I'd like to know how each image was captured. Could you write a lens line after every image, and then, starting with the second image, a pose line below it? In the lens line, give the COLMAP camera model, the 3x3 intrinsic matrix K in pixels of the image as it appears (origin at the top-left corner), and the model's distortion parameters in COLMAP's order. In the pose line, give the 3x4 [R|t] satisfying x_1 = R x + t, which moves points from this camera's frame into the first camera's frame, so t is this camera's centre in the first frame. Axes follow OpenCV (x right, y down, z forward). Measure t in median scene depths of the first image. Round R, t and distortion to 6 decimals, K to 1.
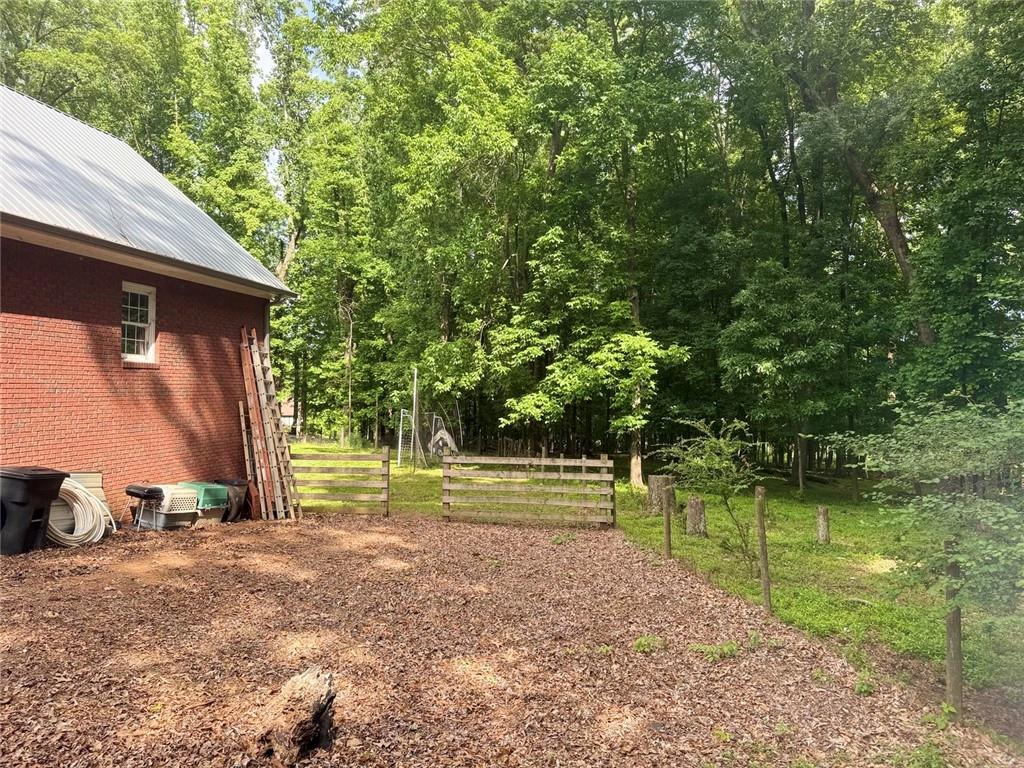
lens RADIAL K [[705.9, 0, 532.1], [0, 705.9, 385.1], [0, 0, 1]] dist [-0.001869, -0.006455]
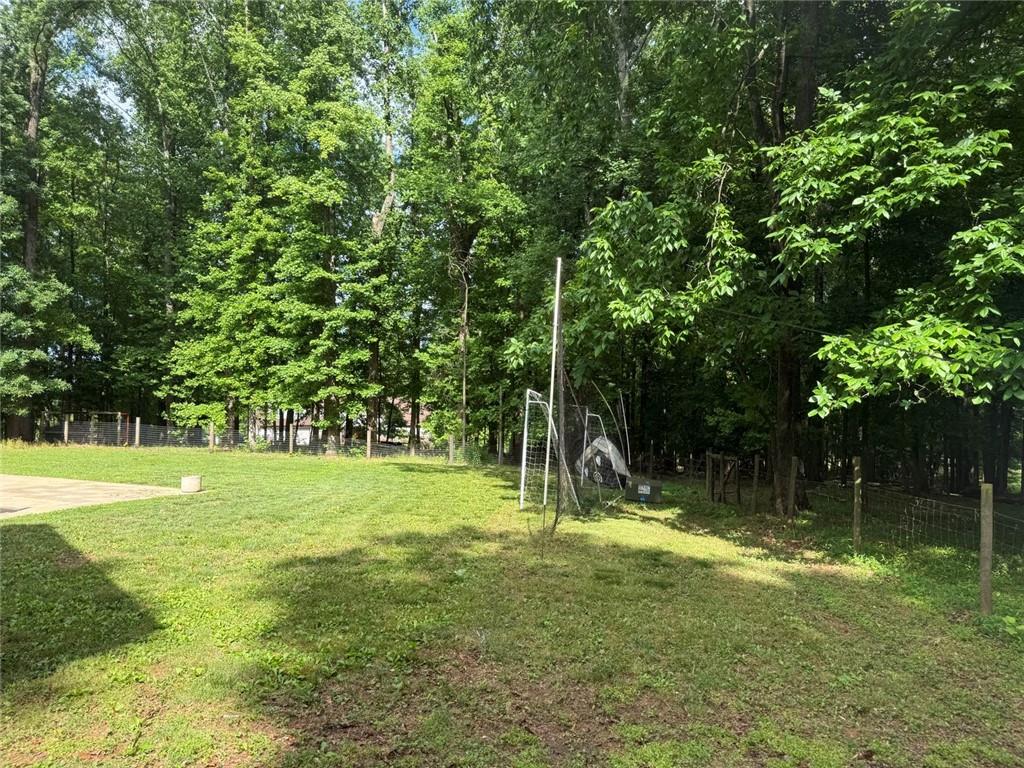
lens RADIAL K [[715.9, 0, 514.5], [0, 715.9, 388.1], [0, 0, 1]] dist [0.097859, -0.142568]
pose [[0.976216, 0.001563, -0.216795, -0.087124], [-0.005598, 0.999822, -0.017997, 0.042615], [0.216729, 0.018783, 0.976051, 0.509173]]
